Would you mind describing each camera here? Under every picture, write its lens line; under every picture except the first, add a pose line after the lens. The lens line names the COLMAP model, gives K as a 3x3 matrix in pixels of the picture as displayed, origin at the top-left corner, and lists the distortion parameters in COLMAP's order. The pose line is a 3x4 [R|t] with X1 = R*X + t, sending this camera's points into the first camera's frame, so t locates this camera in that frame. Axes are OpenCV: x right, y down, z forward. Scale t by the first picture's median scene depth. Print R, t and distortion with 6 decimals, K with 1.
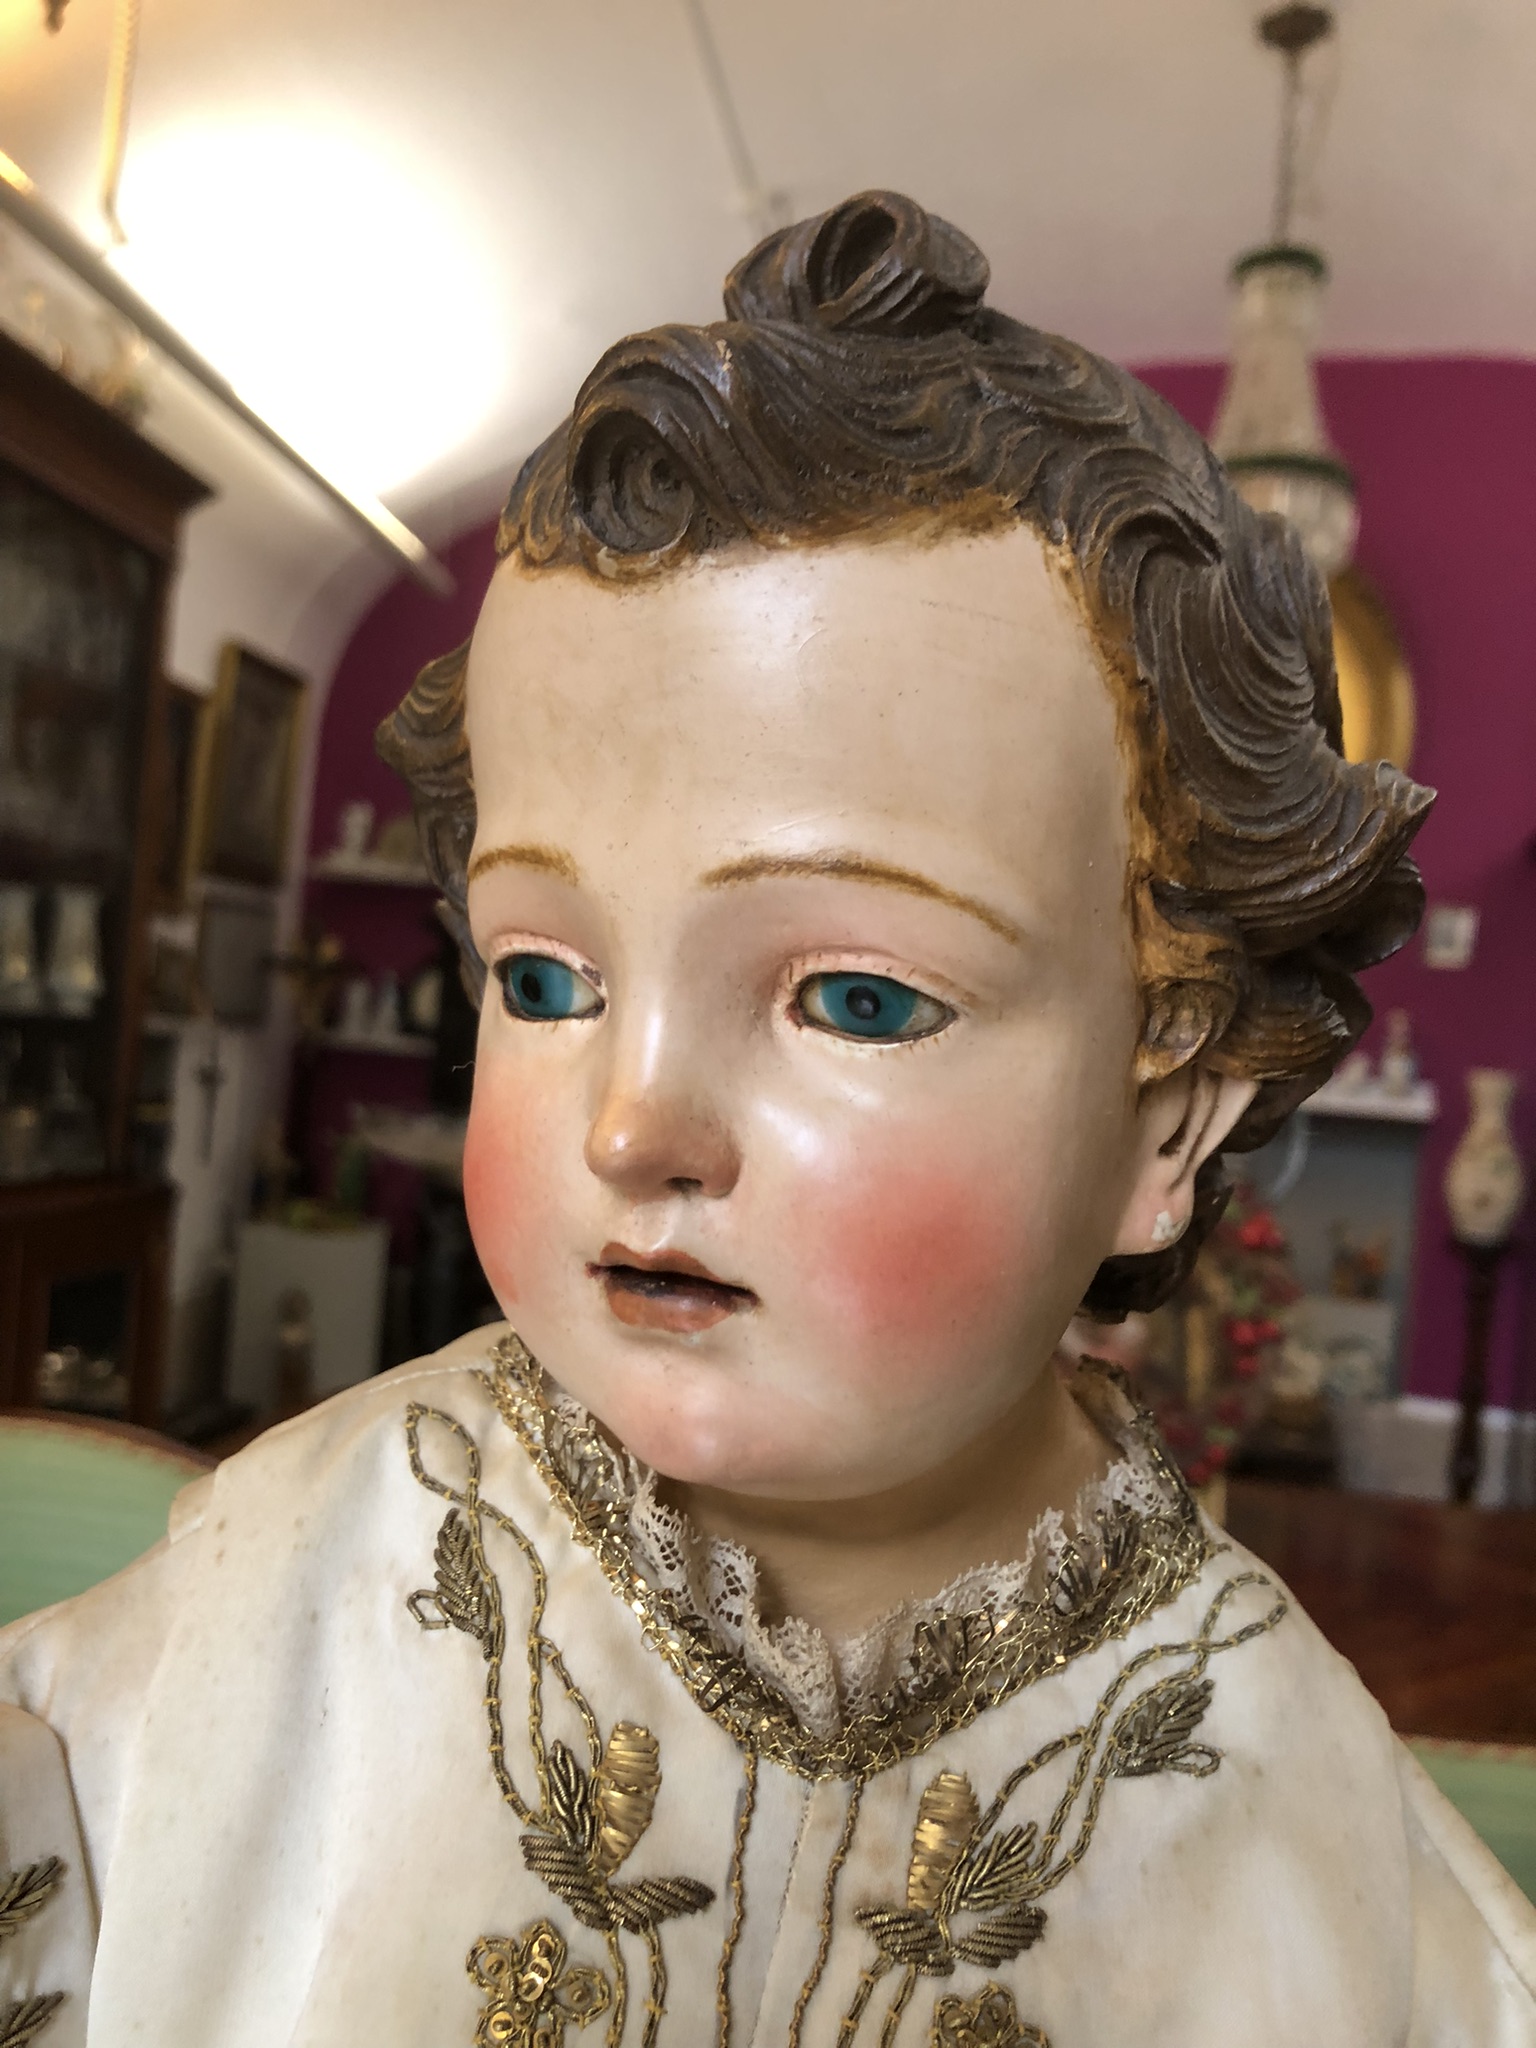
lens RADIAL K [[1738.4, 0, 773.1], [0, 1738.4, 1014.5], [0, 0, 1]] dist [0.010228, -0.001263]
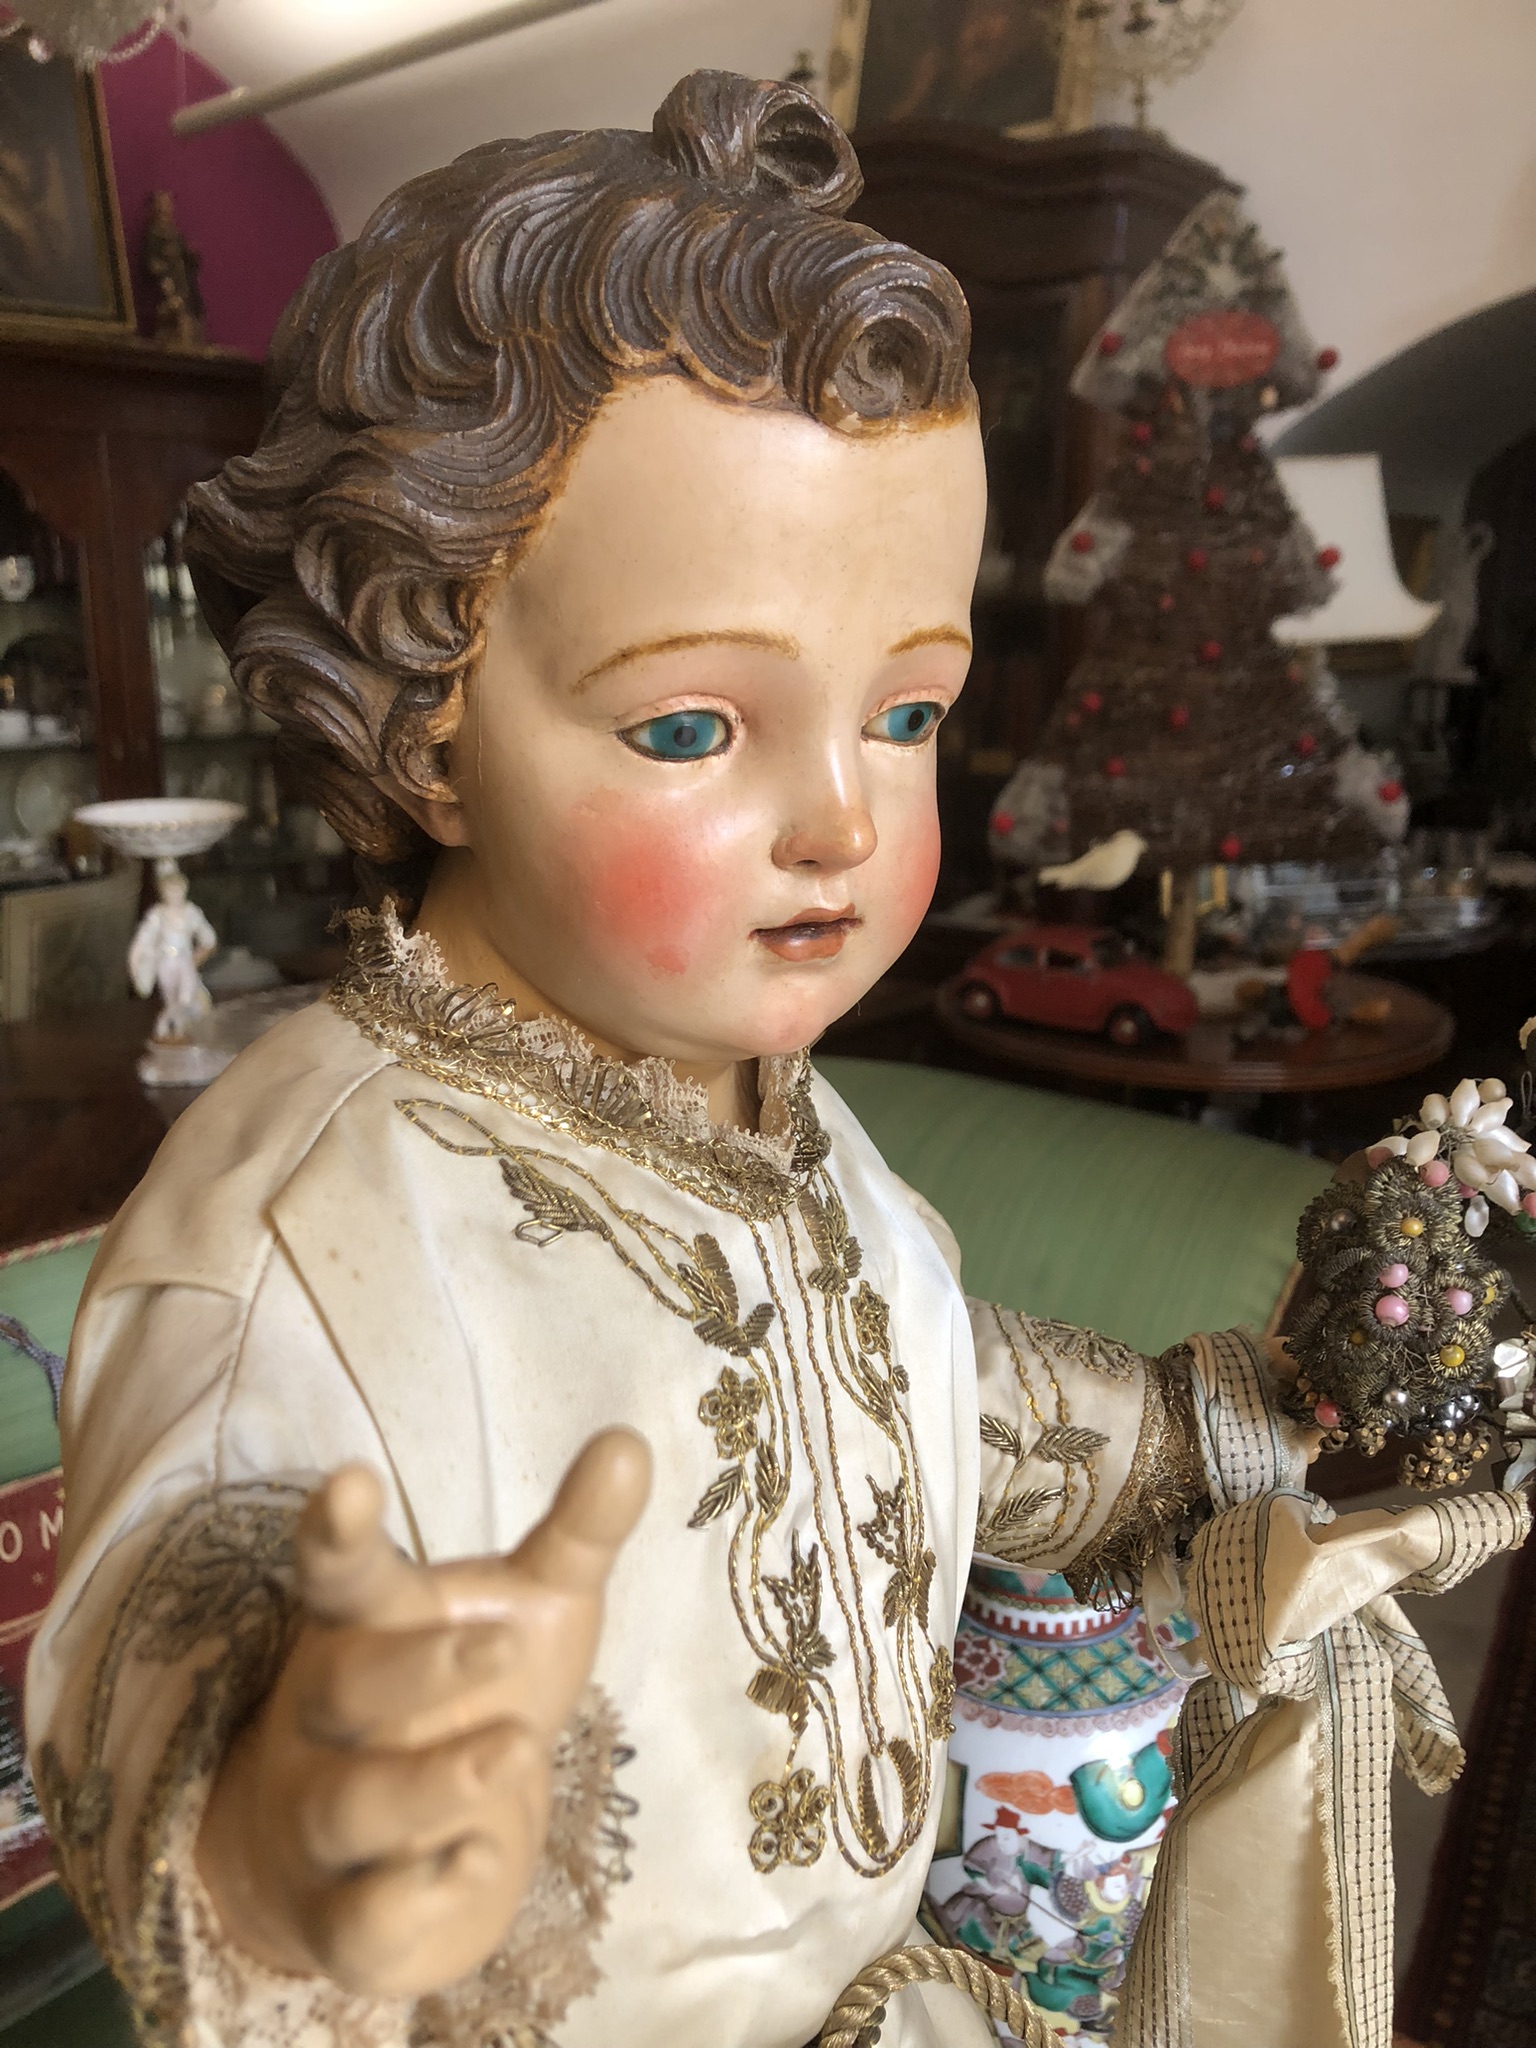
lens RADIAL K [[1703.6, 0, 768.0], [0, 1703.6, 1024.0], [0, 0, 1]] dist [0.006974, -0.006510]
pose [[0.496823, -0.278460, 0.821965, -1.212790], [0.027190, 0.951656, 0.305961, -0.197174], [-0.867426, -0.129660, 0.480376, 0.309783]]
